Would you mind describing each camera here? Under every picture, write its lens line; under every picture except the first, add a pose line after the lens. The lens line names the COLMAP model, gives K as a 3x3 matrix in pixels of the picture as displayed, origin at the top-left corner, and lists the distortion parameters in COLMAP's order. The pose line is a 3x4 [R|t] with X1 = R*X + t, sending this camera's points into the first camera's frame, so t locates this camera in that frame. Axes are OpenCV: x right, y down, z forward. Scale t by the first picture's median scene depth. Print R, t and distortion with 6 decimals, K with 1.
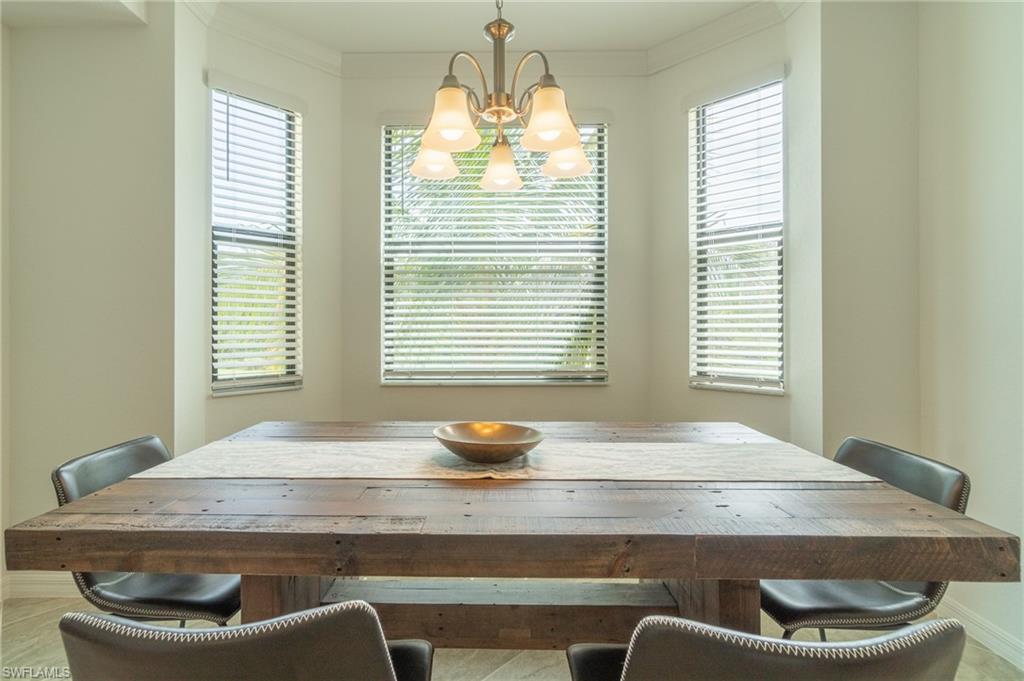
lens RADIAL K [[483.0, 0, 458.6], [0, 483.0, 326.1], [0, 0, 1]] dist [-0.005509, 0.001416]
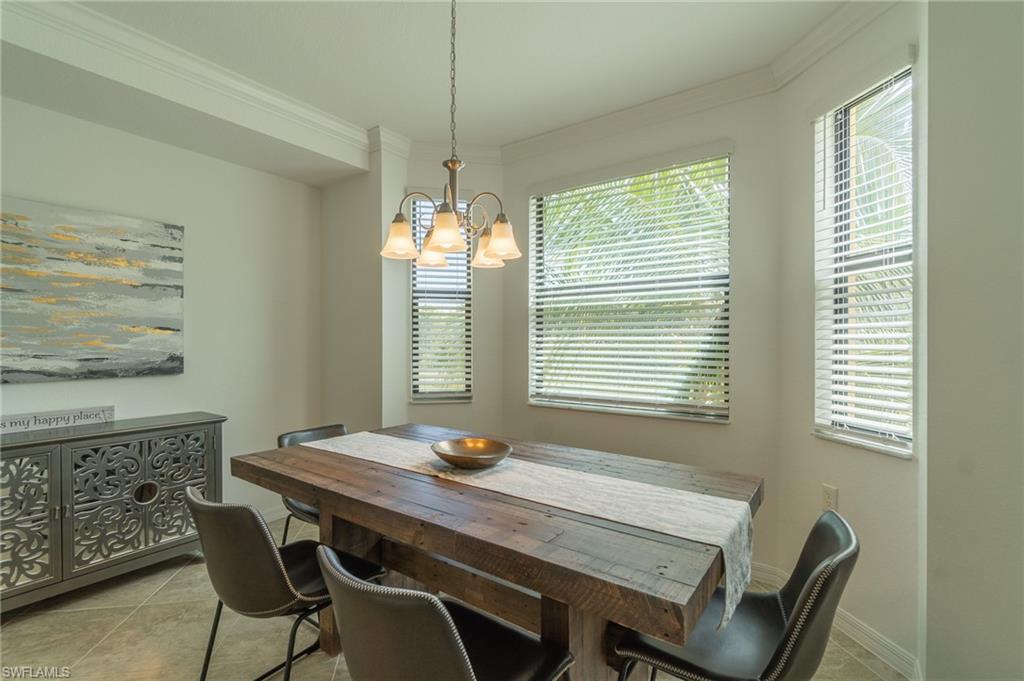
lens RADIAL K [[462.9, 0, 508.2], [0, 462.9, 345.8], [0, 0, 1]] dist [-0.000019, -0.001893]
pose [[0.819242, 0.008956, -0.573378, 0.500179], [-0.000518, 0.999889, 0.014878, -0.050073], [0.573448, -0.011891, 0.819156, -0.014136]]
